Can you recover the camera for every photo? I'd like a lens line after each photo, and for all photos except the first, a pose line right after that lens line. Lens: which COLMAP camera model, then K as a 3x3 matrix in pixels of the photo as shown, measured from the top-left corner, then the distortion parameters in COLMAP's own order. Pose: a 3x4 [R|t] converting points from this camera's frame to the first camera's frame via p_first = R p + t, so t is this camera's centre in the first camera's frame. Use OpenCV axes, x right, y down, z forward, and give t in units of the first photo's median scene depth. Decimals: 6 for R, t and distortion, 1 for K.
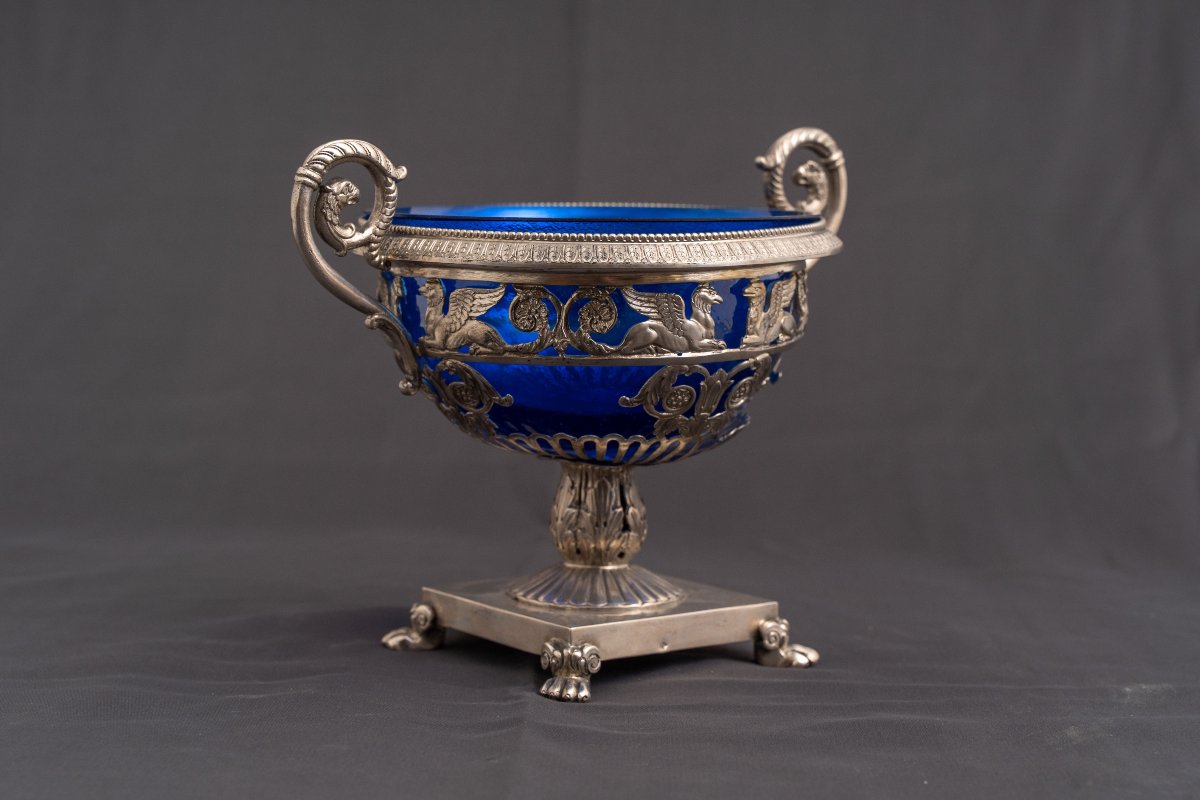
lens RADIAL K [[2587.8, 0, 600.0], [0, 2587.8, 400.0], [0, 0, 1]] dist [0.018022, -0.014252]
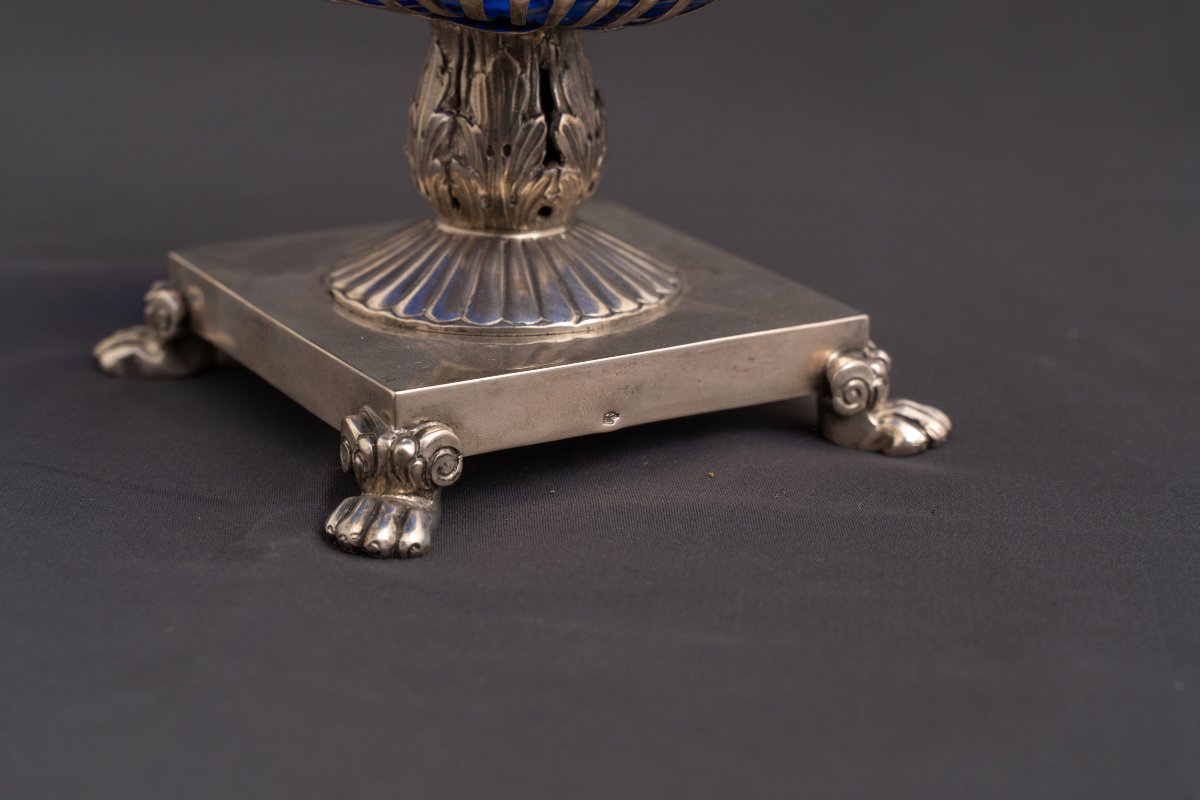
lens RADIAL K [[2587.8, 0, 600.0], [0, 2587.8, 400.0], [0, 0, 1]] dist [0.018022, -0.014252]
pose [[0.994255, 0.037896, -0.100103, 0.068358], [-0.014521, 0.974336, 0.224630, -0.014545], [0.106046, -0.221886, 0.969289, 0.526940]]
